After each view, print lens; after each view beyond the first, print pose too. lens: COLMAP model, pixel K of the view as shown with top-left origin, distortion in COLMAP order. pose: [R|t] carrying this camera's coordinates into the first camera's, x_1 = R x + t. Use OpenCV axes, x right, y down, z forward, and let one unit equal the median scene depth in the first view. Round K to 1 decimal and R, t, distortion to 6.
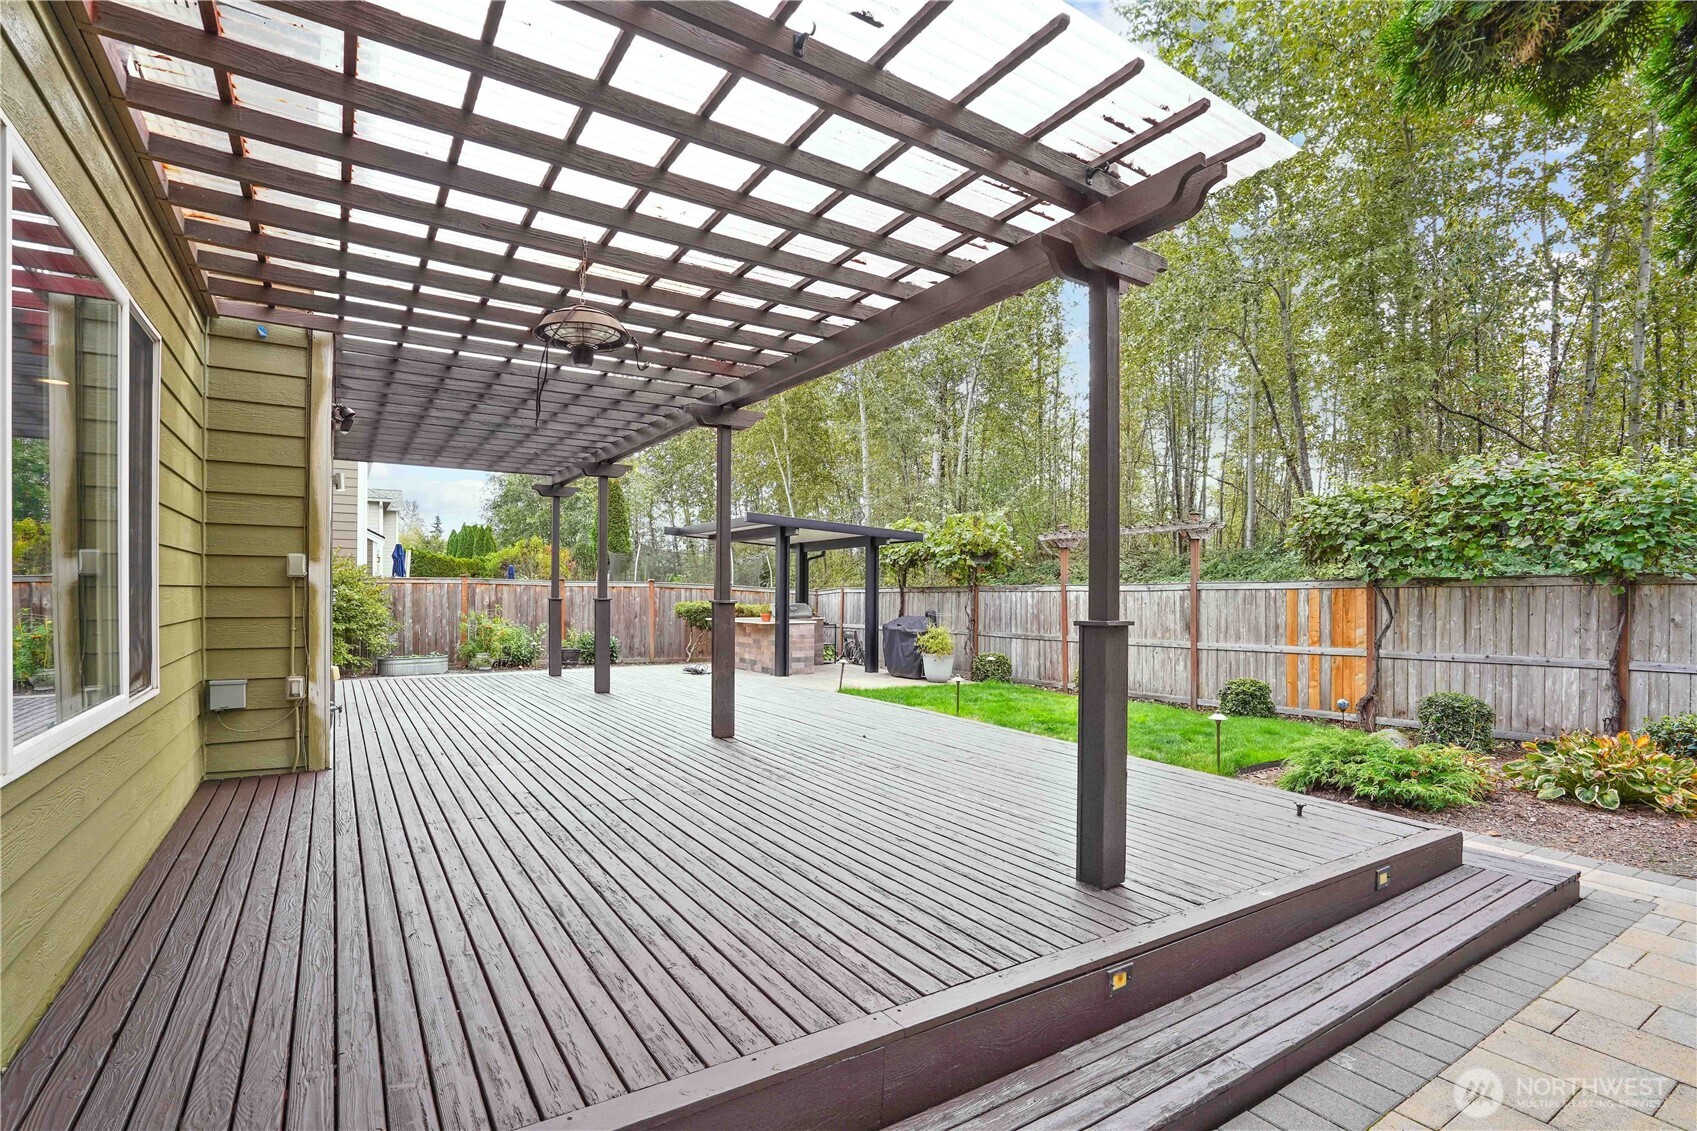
lens RADIAL K [[793.3, 0, 848.4], [0, 793.3, 577.0], [0, 0, 1]] dist [-0.021363, 0.002462]
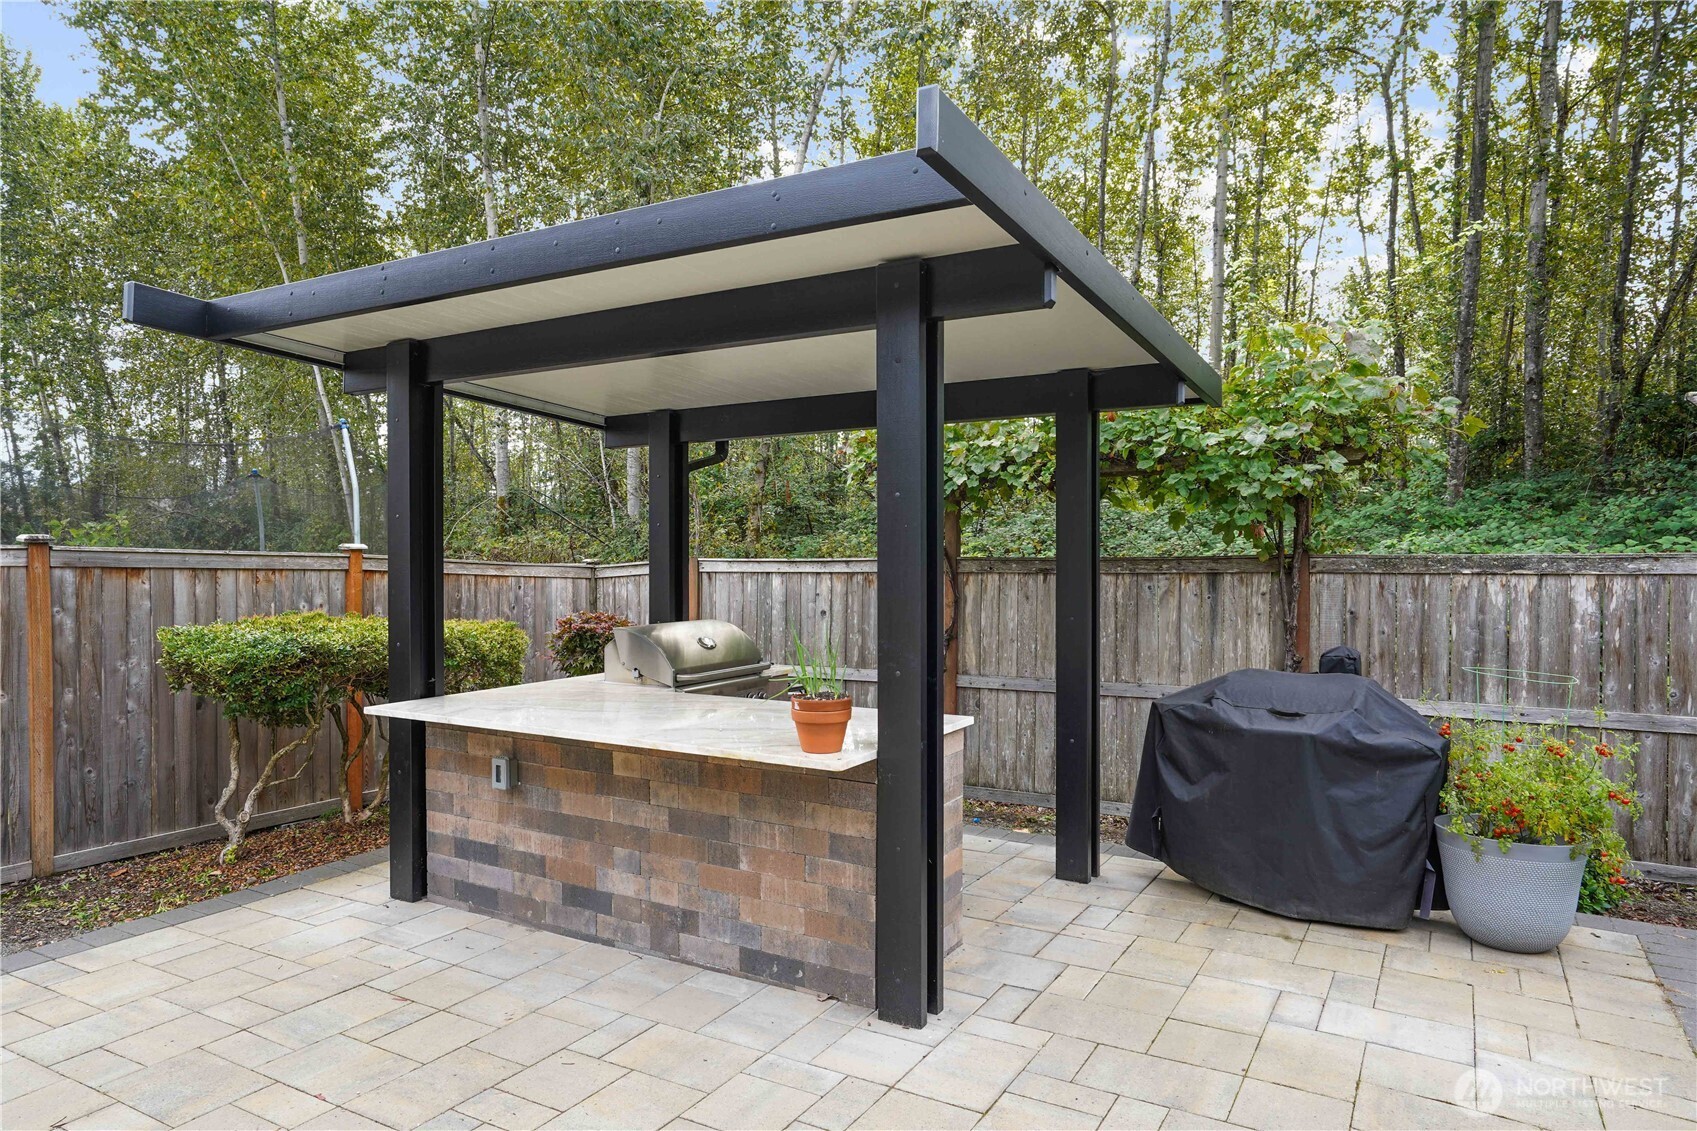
lens RADIAL K [[1052.1, 0, 842.4], [0, 1052.1, 564.5], [0, 0, 1]] dist [-0.000457, 0.001562]
pose [[0.897124, -0.011852, 0.441619, -0.168974], [-0.000763, 0.999597, 0.028376, 0.002446], [-0.441778, -0.025794, 0.896754, 0.599471]]
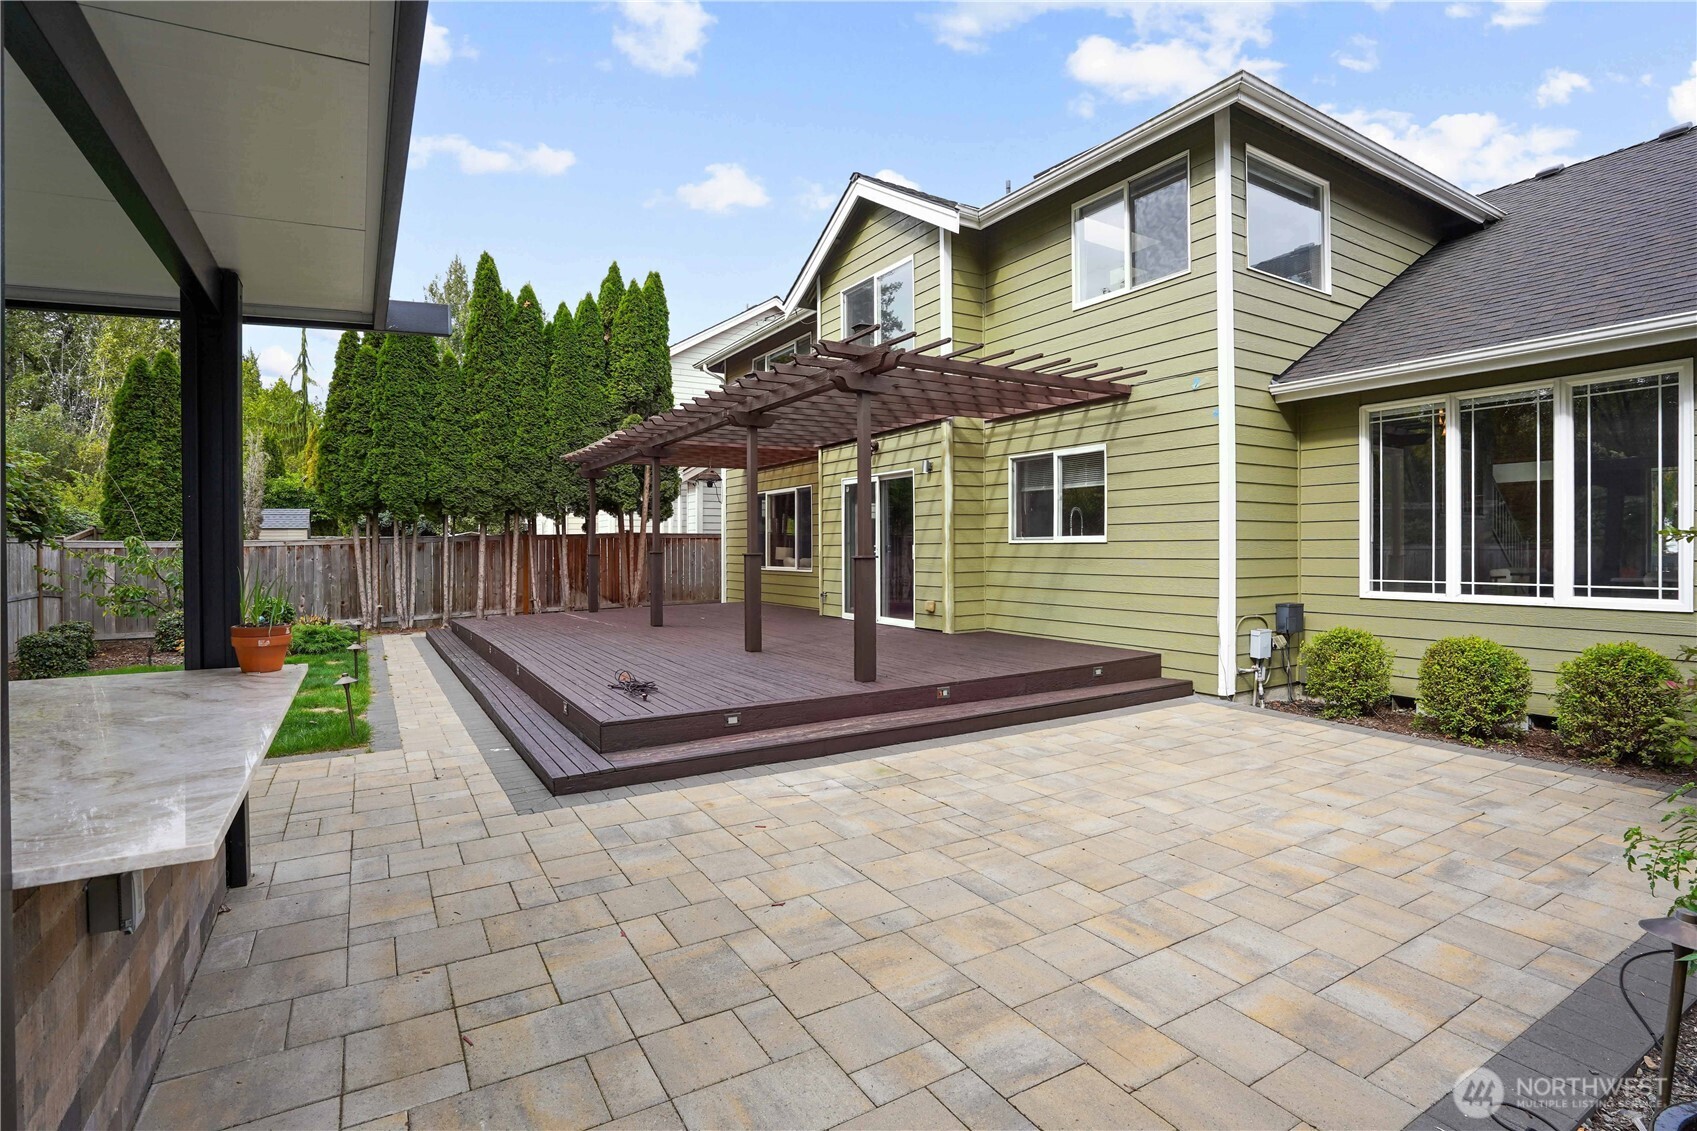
lens RADIAL K [[793.3, 0, 844.6], [0, 793.3, 557.7], [0, 0, 1]] dist [-0.021363, 0.002462]
pose [[-0.999541, -0.008720, 0.029011, -0.233230], [-0.008929, 0.999935, -0.007085, 0.021370], [-0.028948, -0.007341, -0.999554, 1.039130]]
